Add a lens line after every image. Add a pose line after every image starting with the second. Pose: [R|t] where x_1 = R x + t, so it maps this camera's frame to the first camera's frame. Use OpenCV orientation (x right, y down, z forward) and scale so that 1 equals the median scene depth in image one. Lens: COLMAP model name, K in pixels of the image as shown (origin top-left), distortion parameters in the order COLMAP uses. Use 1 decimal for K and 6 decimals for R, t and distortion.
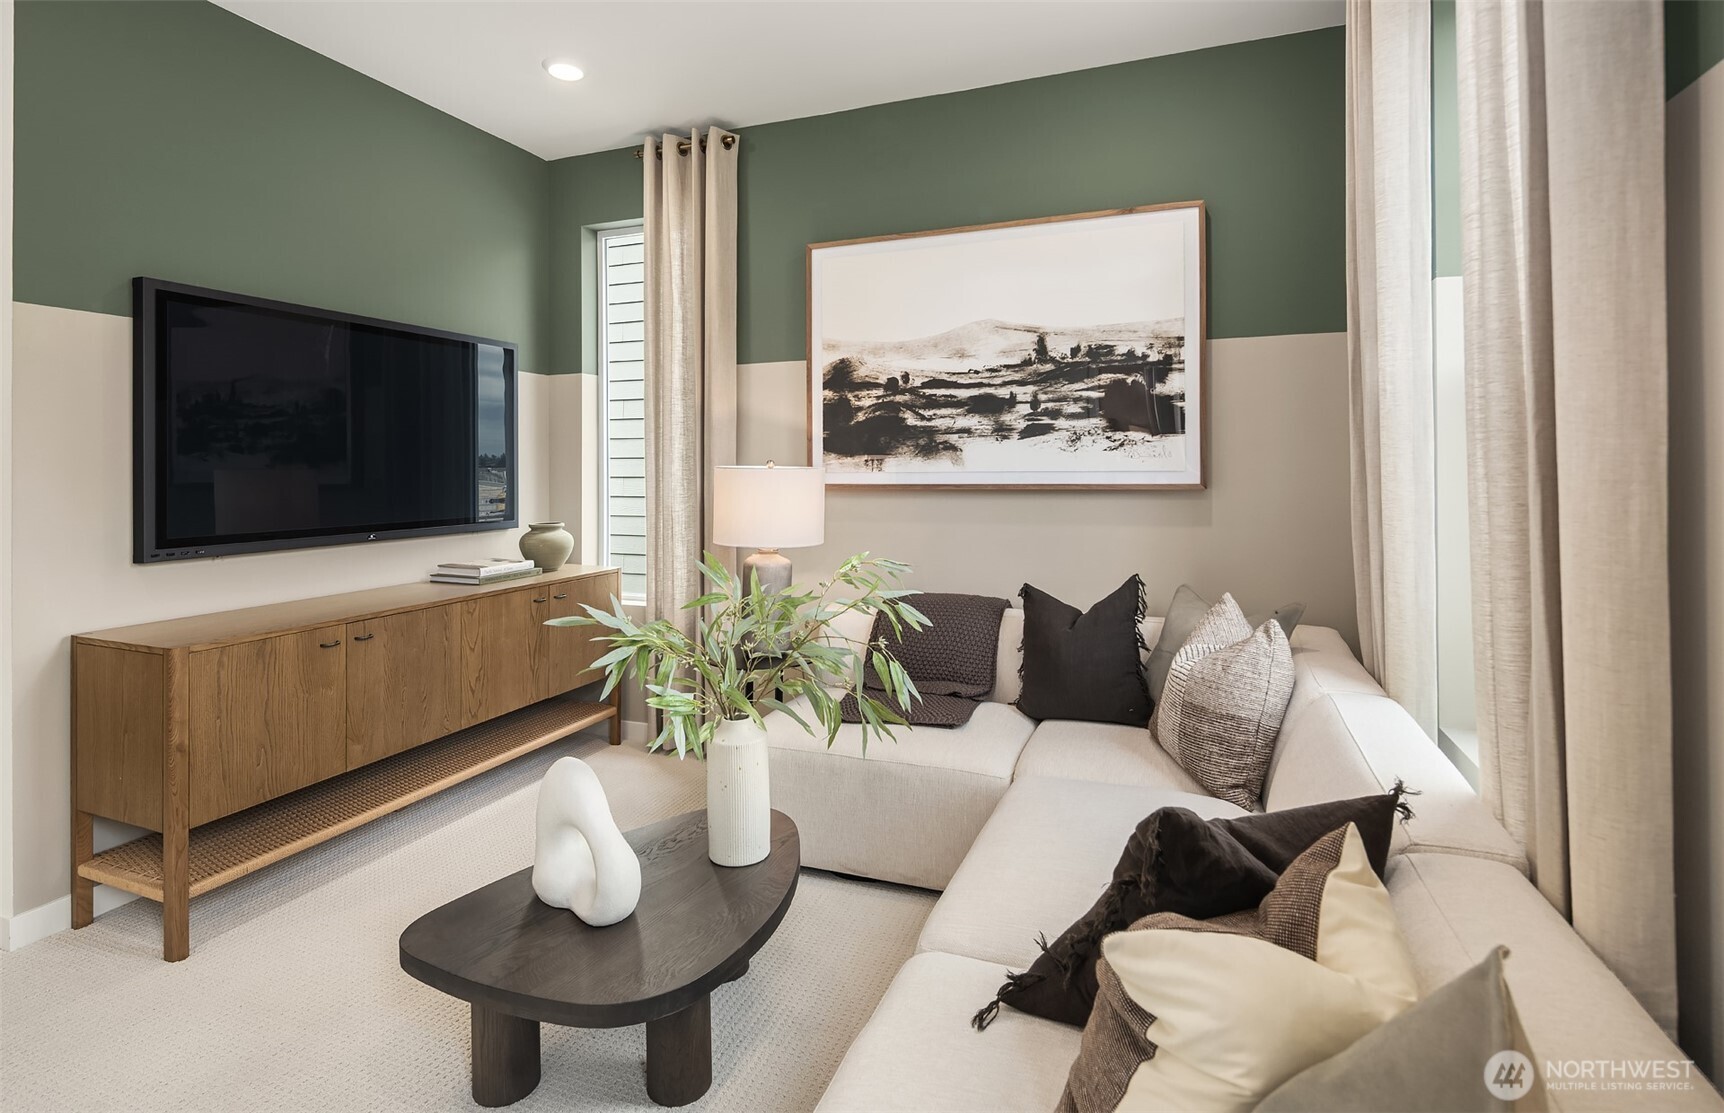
lens RADIAL K [[836.4, 0, 868.9], [0, 836.4, 466.5], [0, 0, 1]] dist [-0.001468, -0.000463]
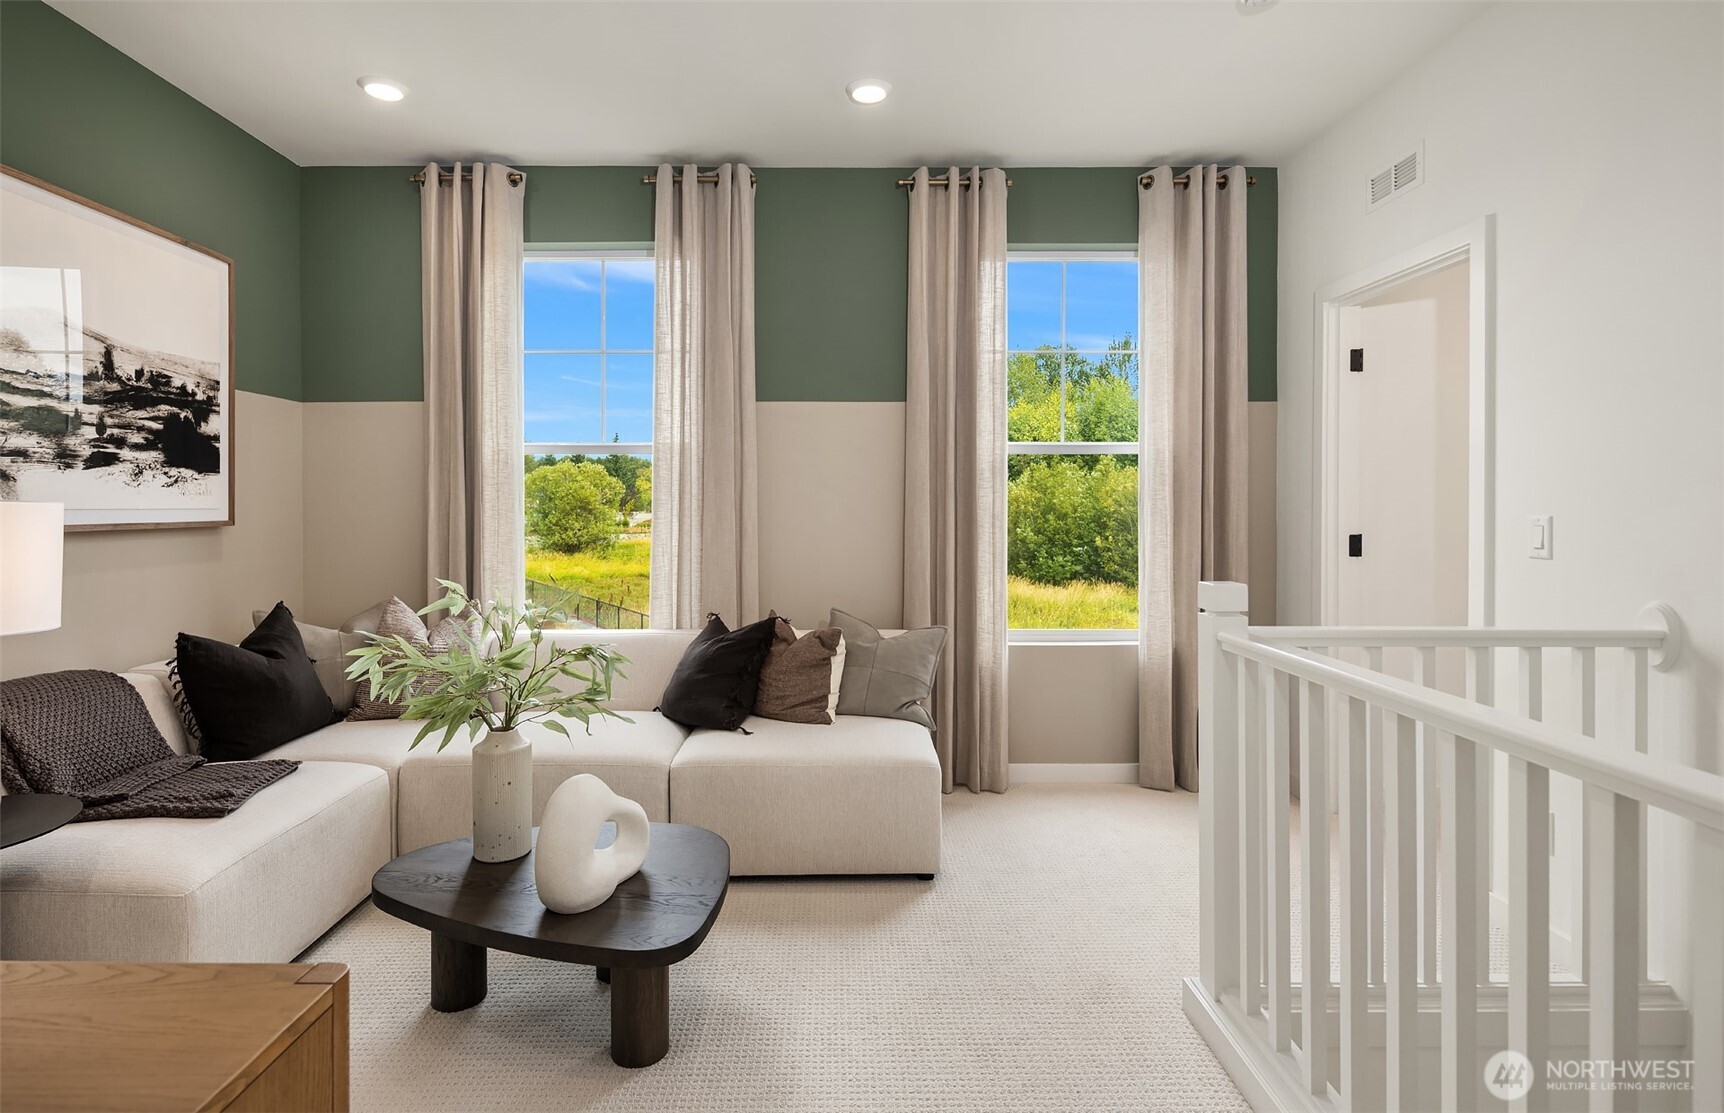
lens RADIAL K [[847.8, 0, 854.2], [0, 847.8, 505.1], [0, 0, 1]] dist [0.001865, 0.000180]
pose [[-0.373560, 0.004317, 0.927596, -0.878613], [-0.007502, 0.999942, -0.007675, 0.003021], [-0.927576, -0.009826, -0.373506, 0.628369]]
